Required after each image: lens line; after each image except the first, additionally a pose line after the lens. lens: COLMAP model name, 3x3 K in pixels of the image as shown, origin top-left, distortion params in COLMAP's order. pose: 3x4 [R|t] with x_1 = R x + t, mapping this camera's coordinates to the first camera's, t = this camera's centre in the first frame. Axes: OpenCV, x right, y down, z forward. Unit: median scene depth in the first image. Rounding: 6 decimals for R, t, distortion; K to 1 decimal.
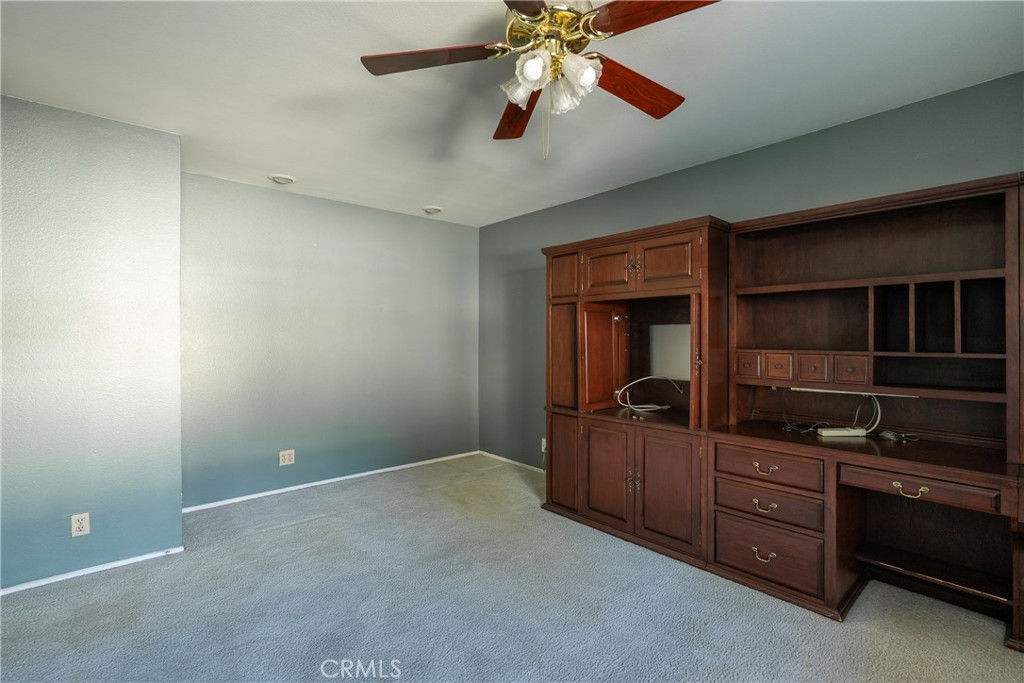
lens RADIAL K [[474.5, 0, 512.8], [0, 474.5, 337.5], [0, 0, 1]] dist [0.001052, 0.000627]
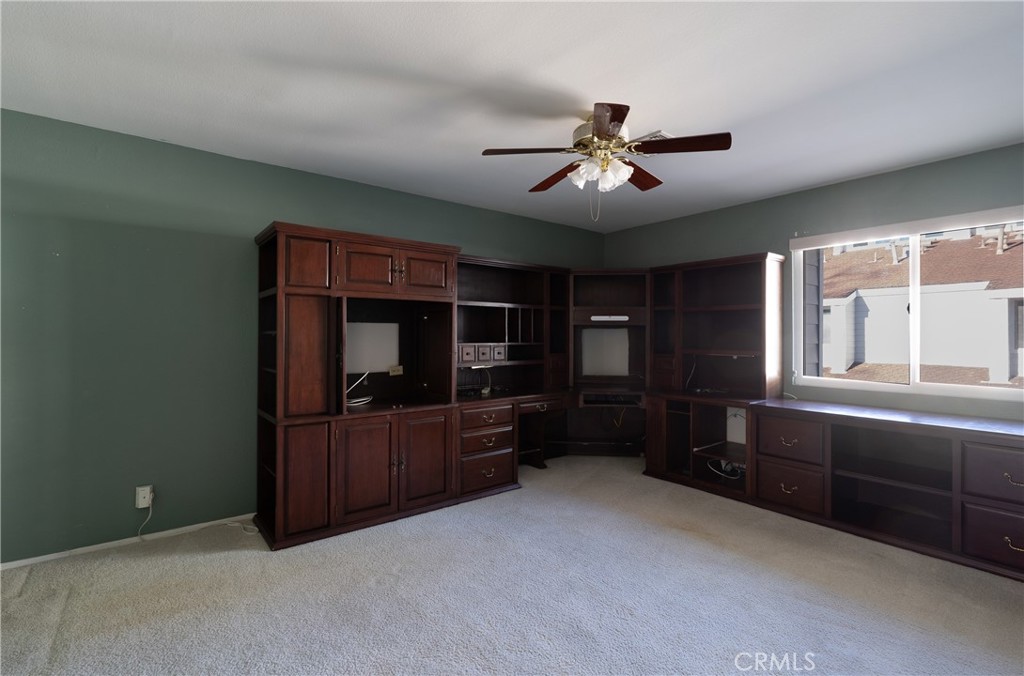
lens RADIAL K [[473.9, 0, 513.6], [0, 473.9, 335.1], [0, 0, 1]] dist [0.001255, 0.000040]
pose [[0.052206, 0.002447, 0.998633, -0.838538], [-0.001655, 0.999996, -0.002364, 0.003326], [-0.998635, -0.001530, 0.052210, 0.670586]]
